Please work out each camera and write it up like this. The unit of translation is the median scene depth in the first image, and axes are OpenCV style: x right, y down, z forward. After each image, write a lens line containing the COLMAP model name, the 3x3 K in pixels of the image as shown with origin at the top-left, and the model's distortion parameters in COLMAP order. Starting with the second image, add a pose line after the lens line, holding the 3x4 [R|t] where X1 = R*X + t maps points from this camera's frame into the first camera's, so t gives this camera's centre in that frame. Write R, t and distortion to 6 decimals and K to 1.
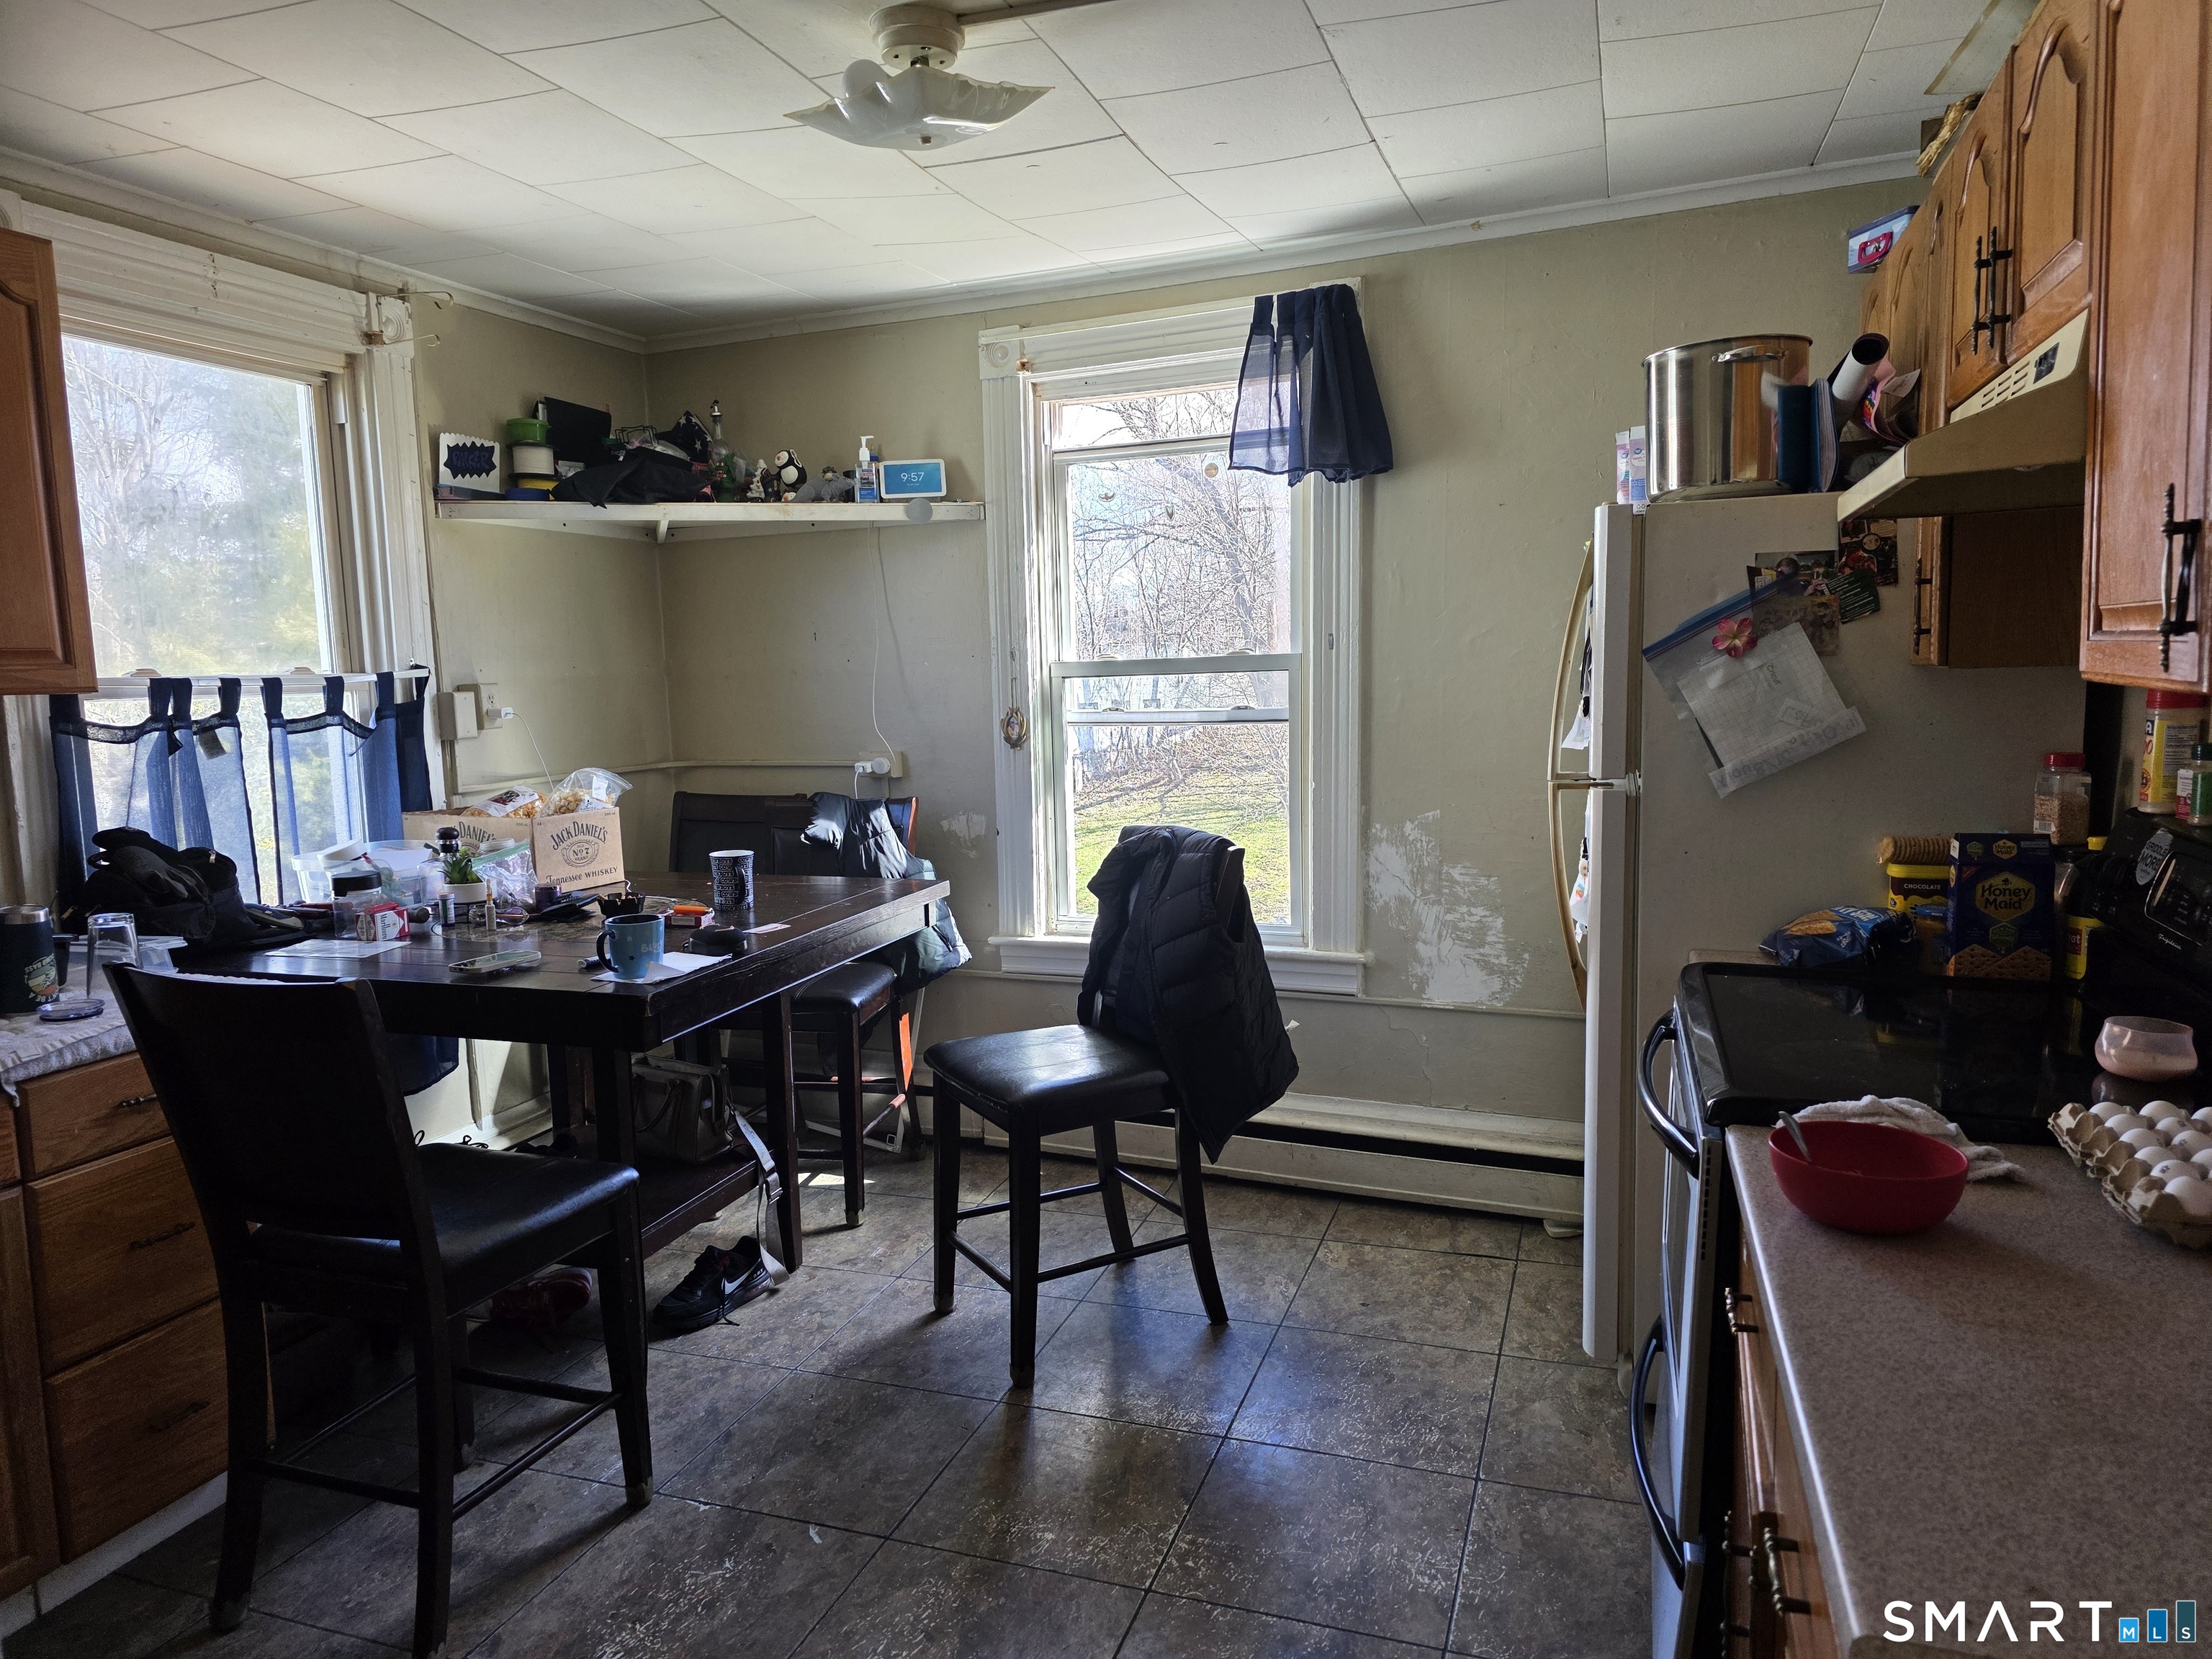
lens RADIAL K [[1475.0, 0, 1088.3], [0, 1475.0, 852.3], [0, 0, 1]] dist [0.057324, -0.055653]
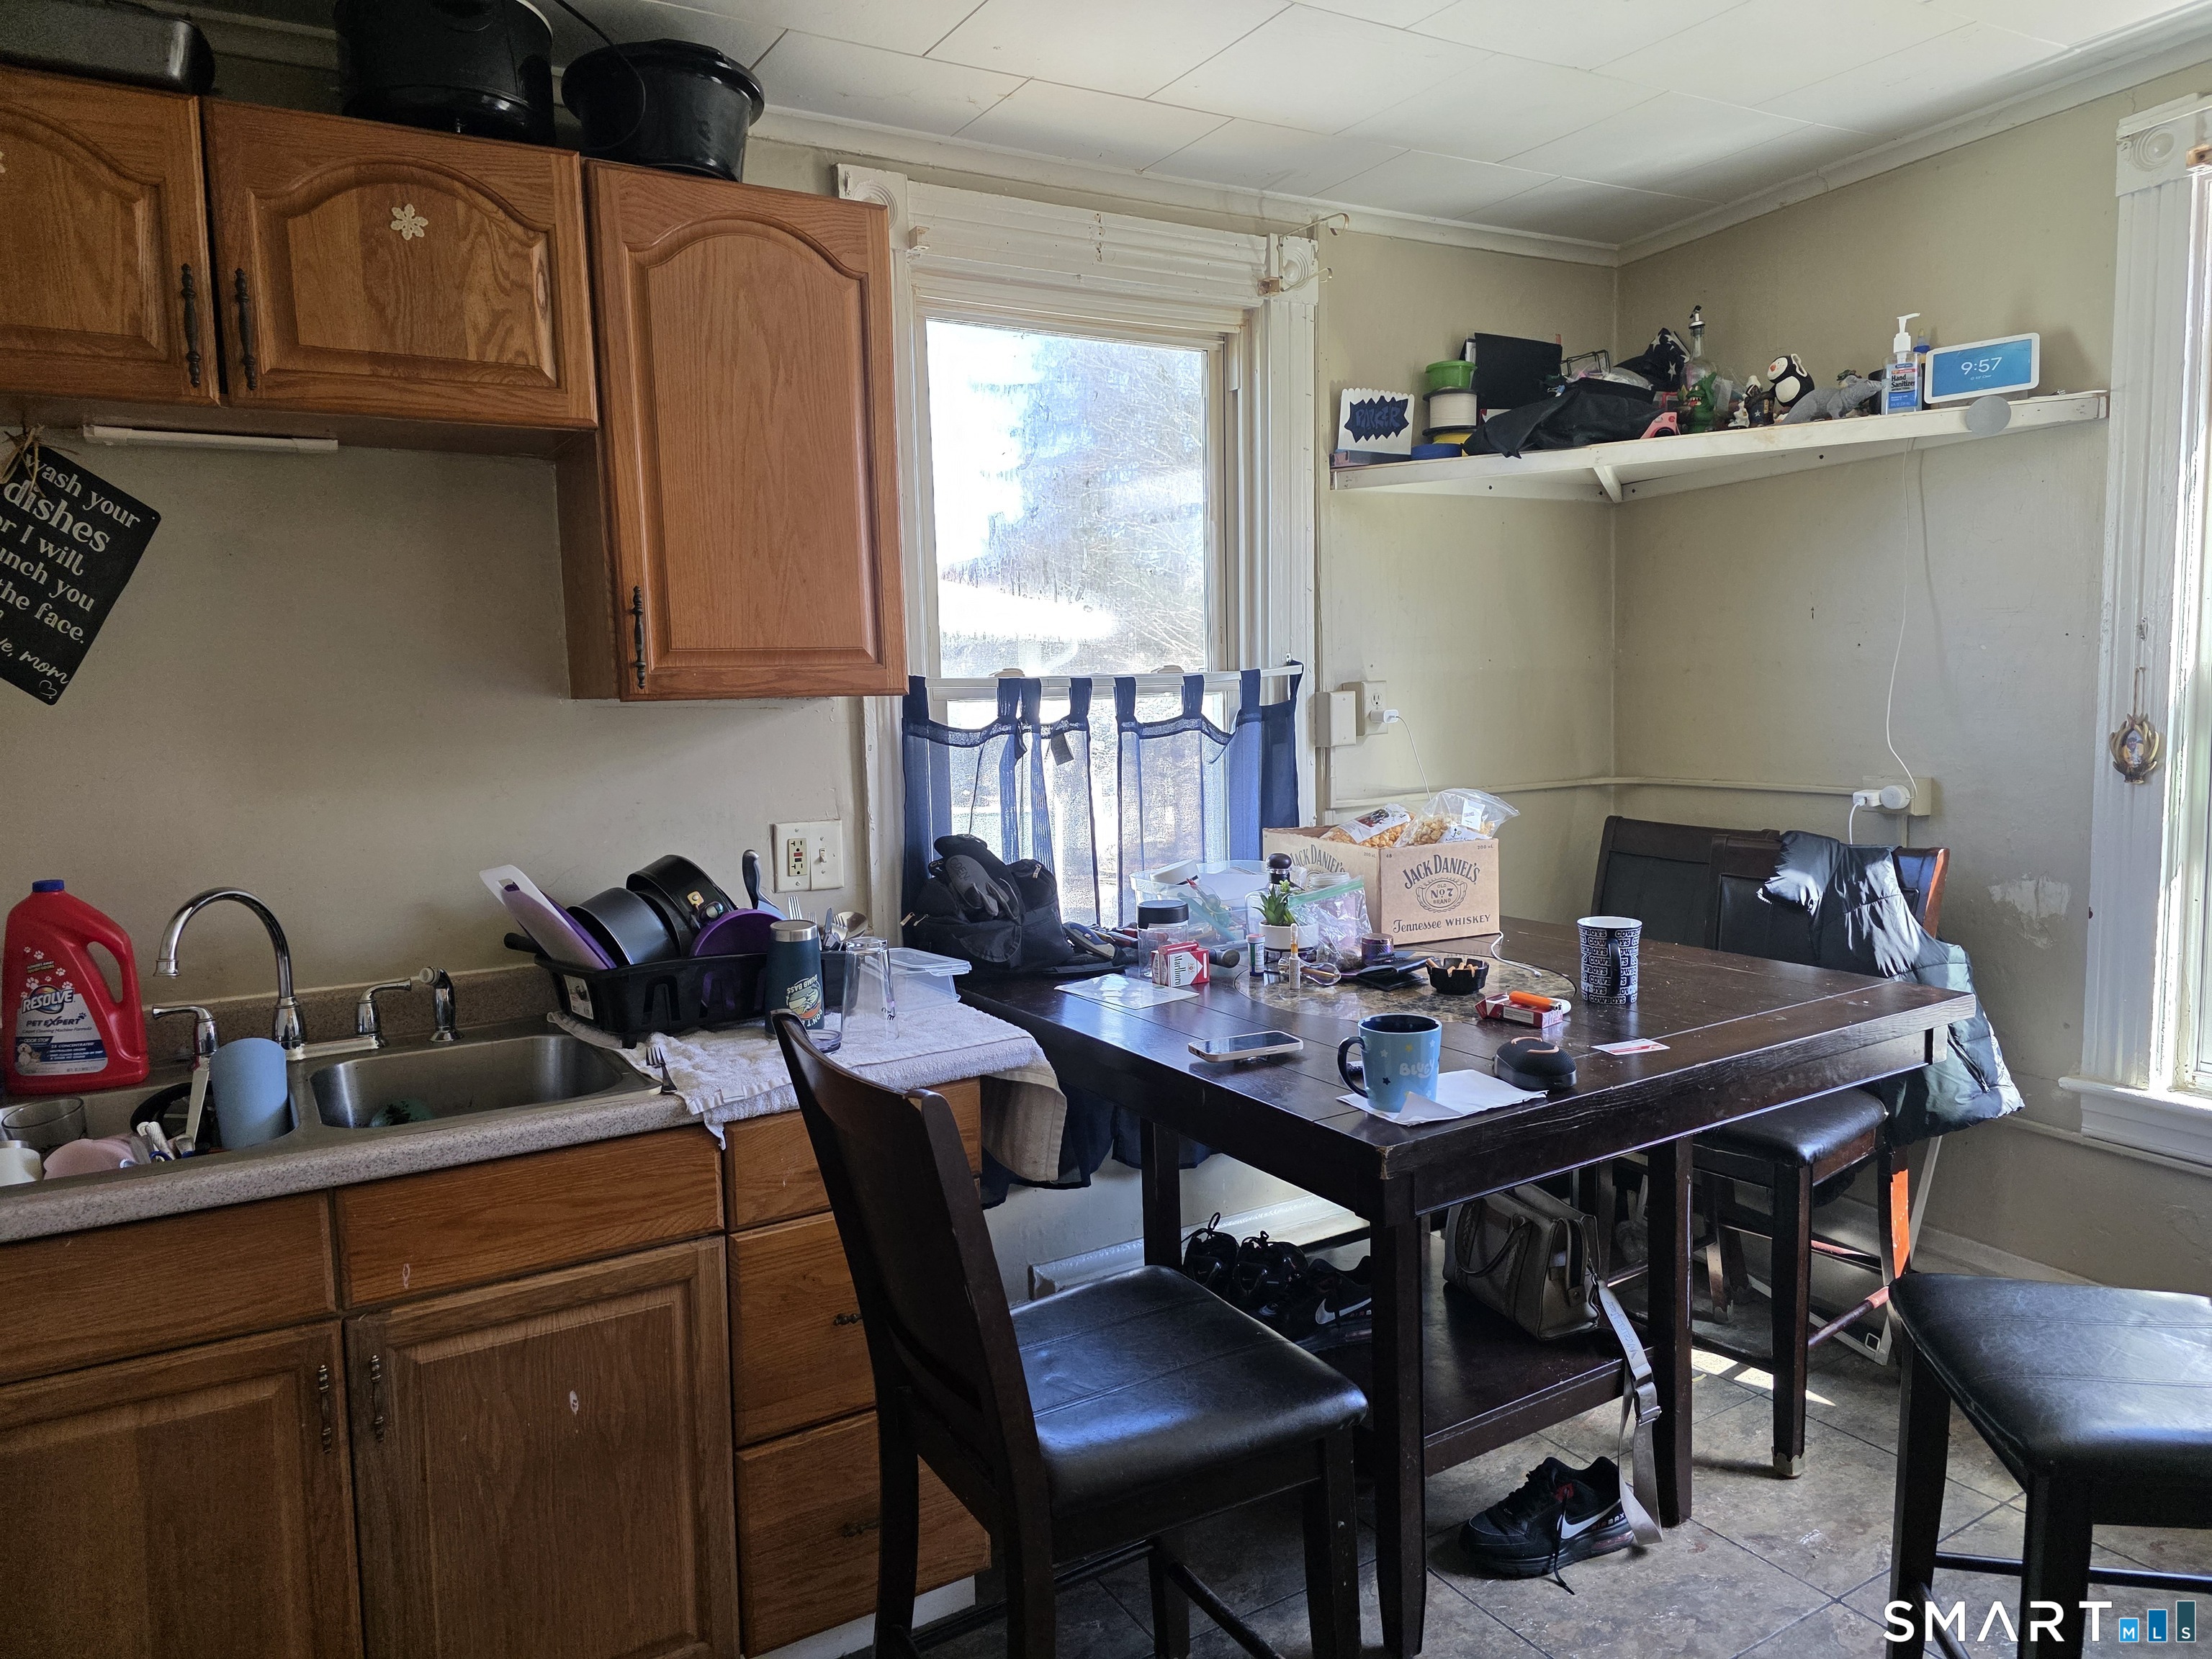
lens RADIAL K [[1478.1, 0, 1100.0], [0, 1478.1, 835.4], [0, 0, 1]] dist [0.052090, -0.044467]
pose [[0.777323, 0.065353, -0.625698, 0.009580], [-0.069455, 0.997425, 0.017893, -0.034450], [0.625256, 0.029549, 0.779860, 0.283682]]
